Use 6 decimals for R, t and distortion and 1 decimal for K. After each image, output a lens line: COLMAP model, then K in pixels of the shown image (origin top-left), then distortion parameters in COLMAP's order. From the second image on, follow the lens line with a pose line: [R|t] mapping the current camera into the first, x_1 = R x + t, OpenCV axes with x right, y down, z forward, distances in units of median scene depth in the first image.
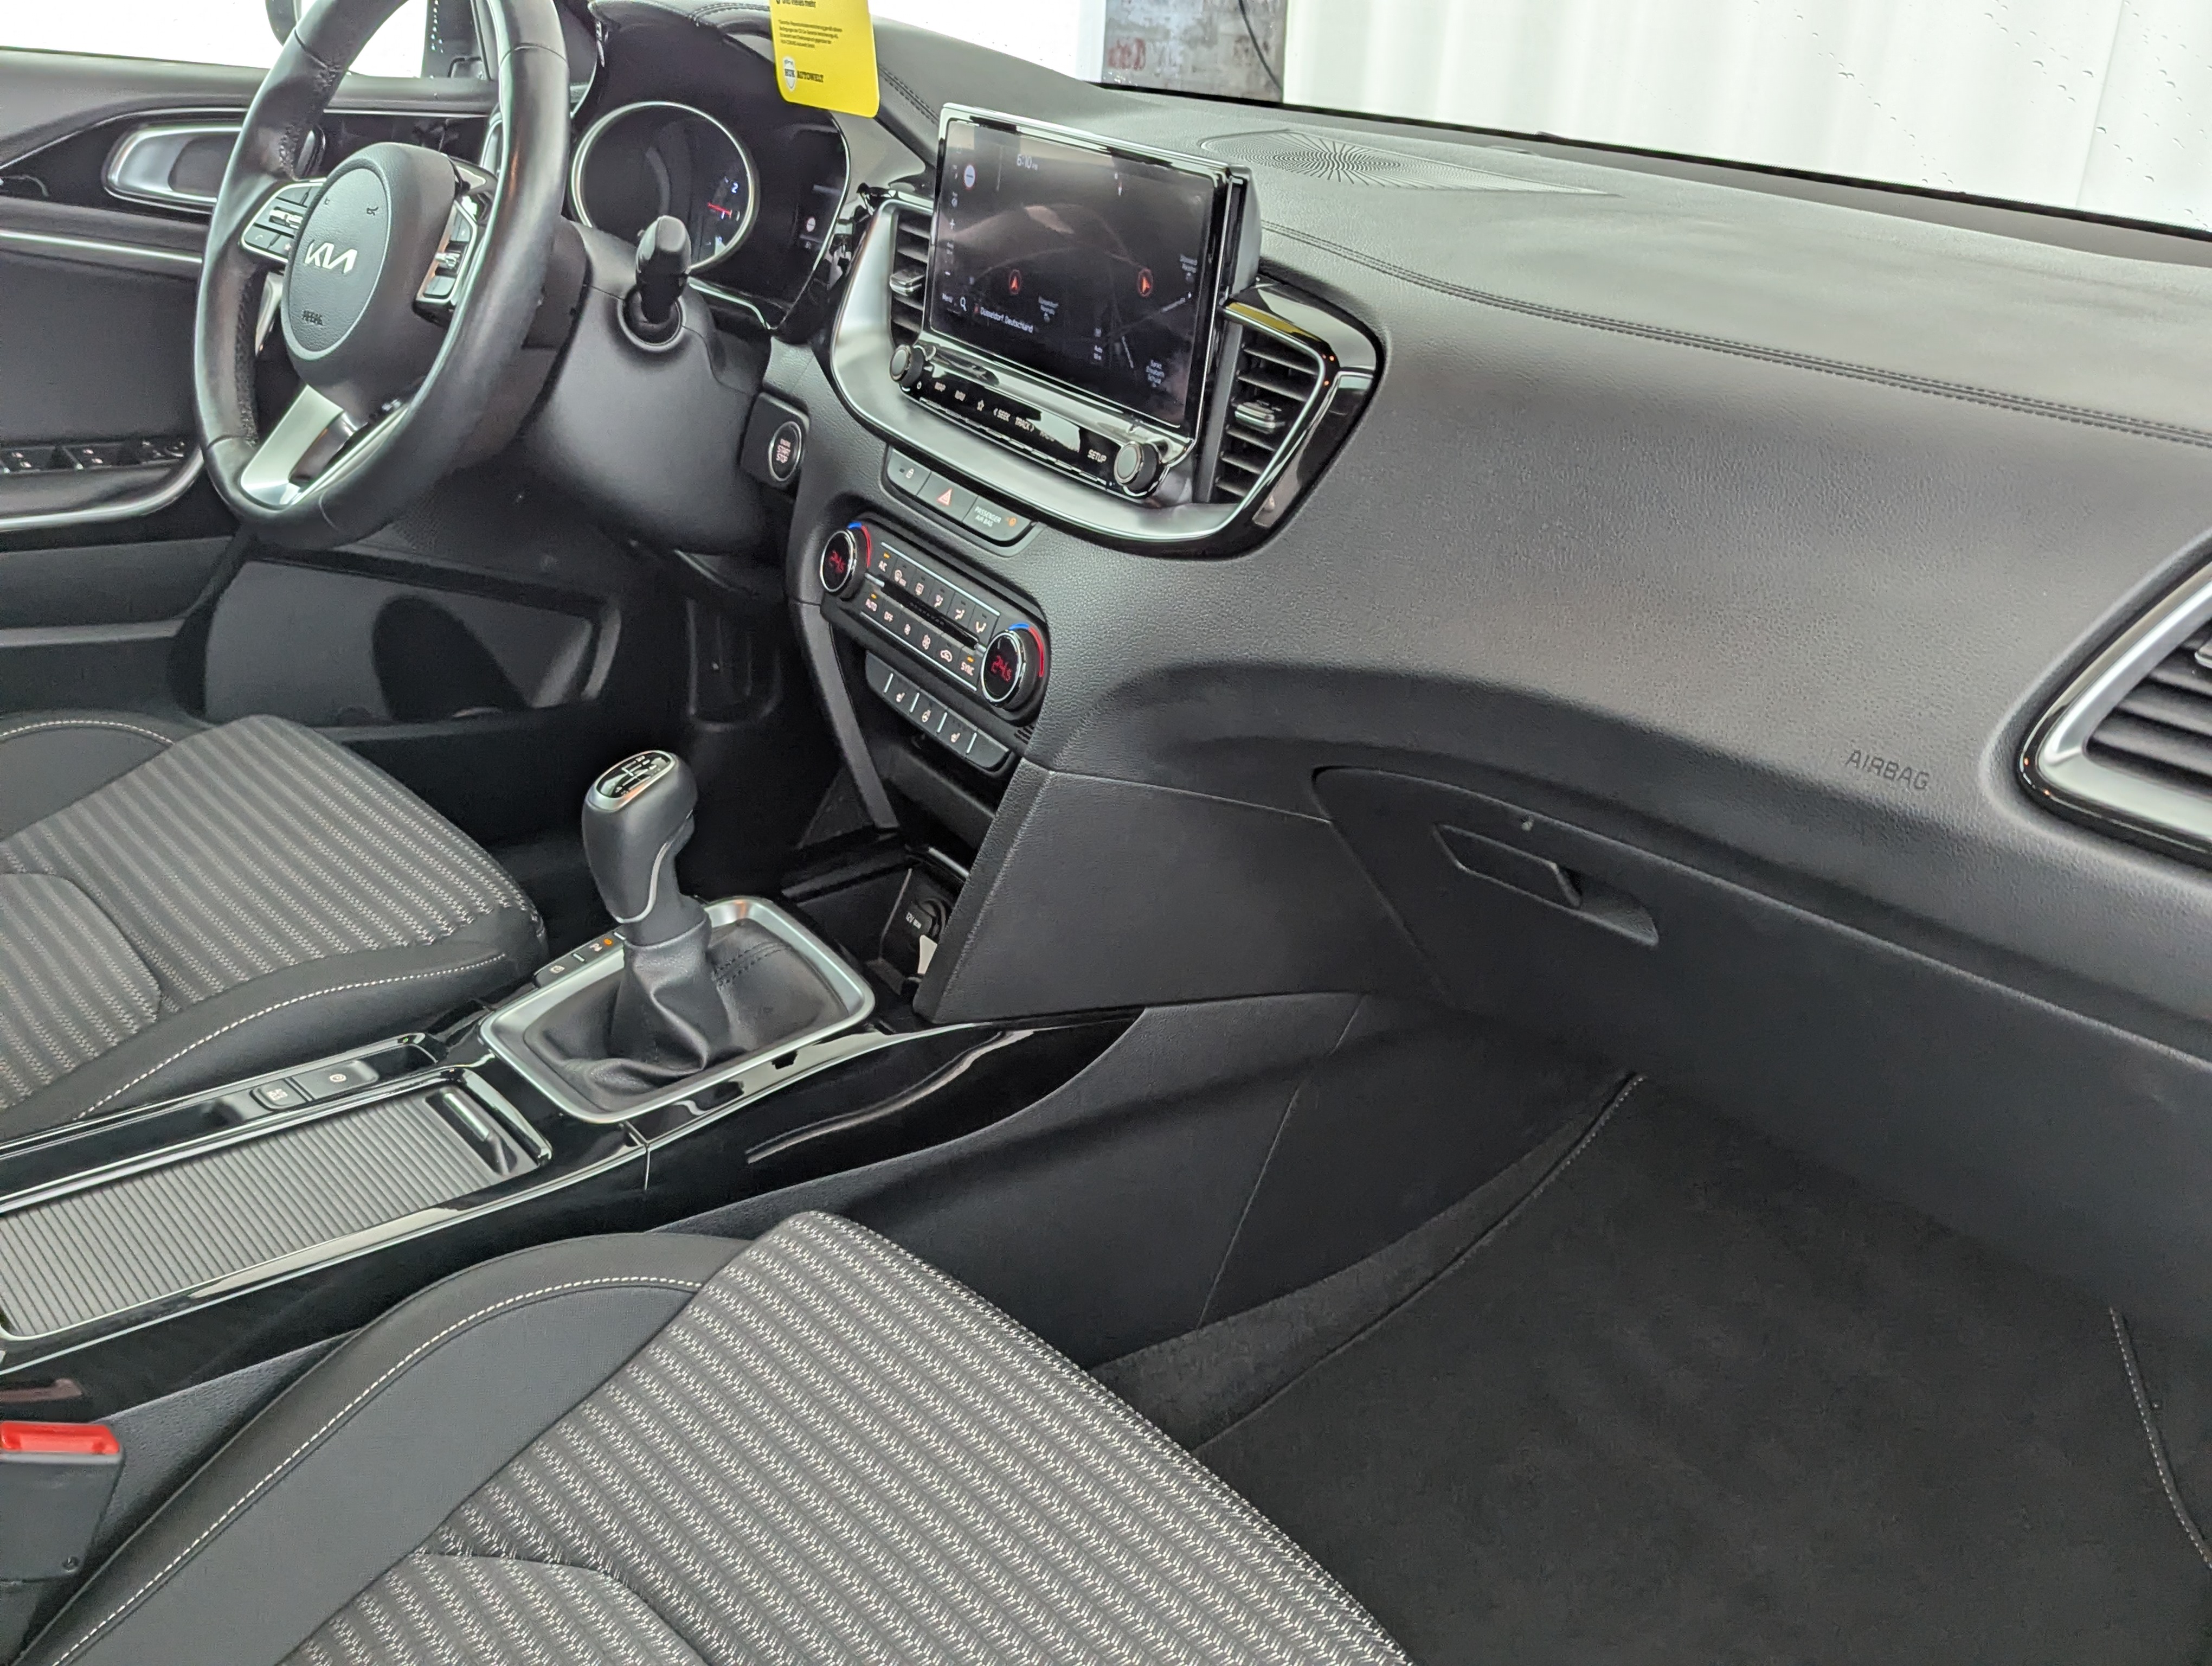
lens RADIAL K [[2097.9, 0, 1106.0], [0, 2097.9, 833.0], [0, 0, 1]] dist [0.034095, -0.000038]
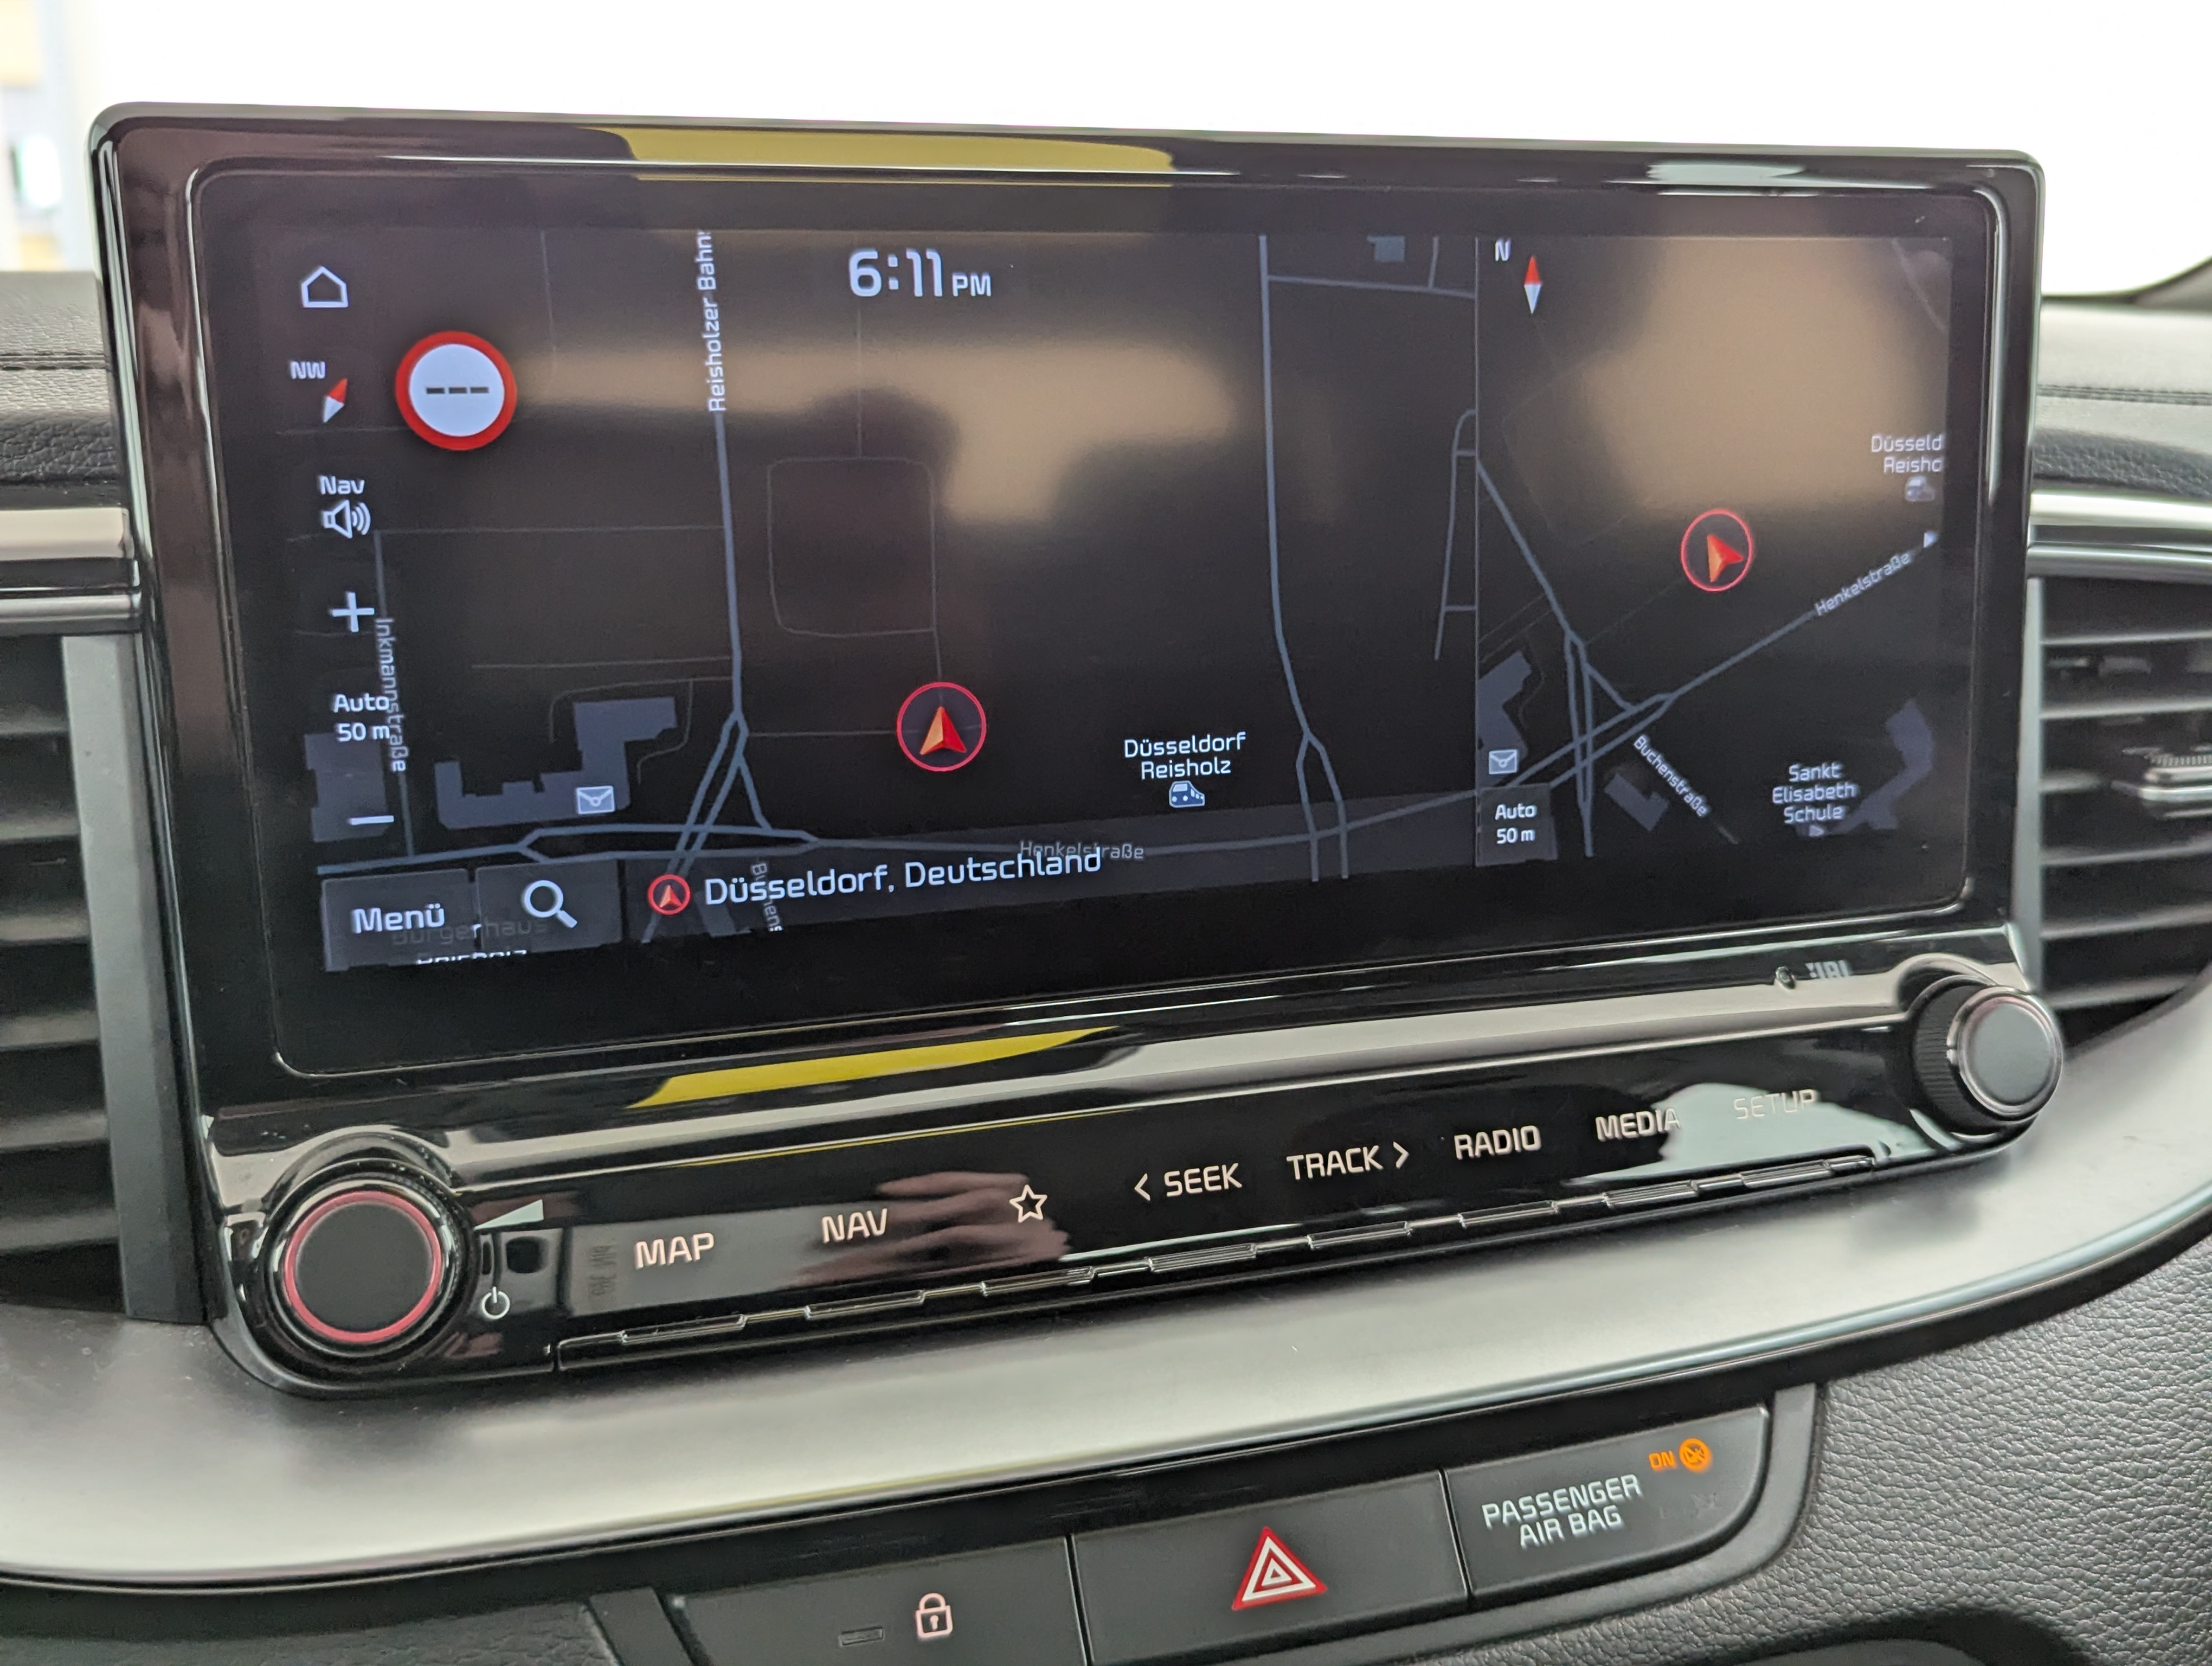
lens RADIAL K [[2116.6, 0, 1108.5], [0, 2116.6, 861.0], [0, 0, 1]] dist [0.013989, -0.008313]
pose [[0.242879, -0.295695, 0.923891, -0.287563], [0.404333, 0.896591, 0.180664, -0.288311], [-0.881773, 0.329680, 0.337323, 0.906349]]
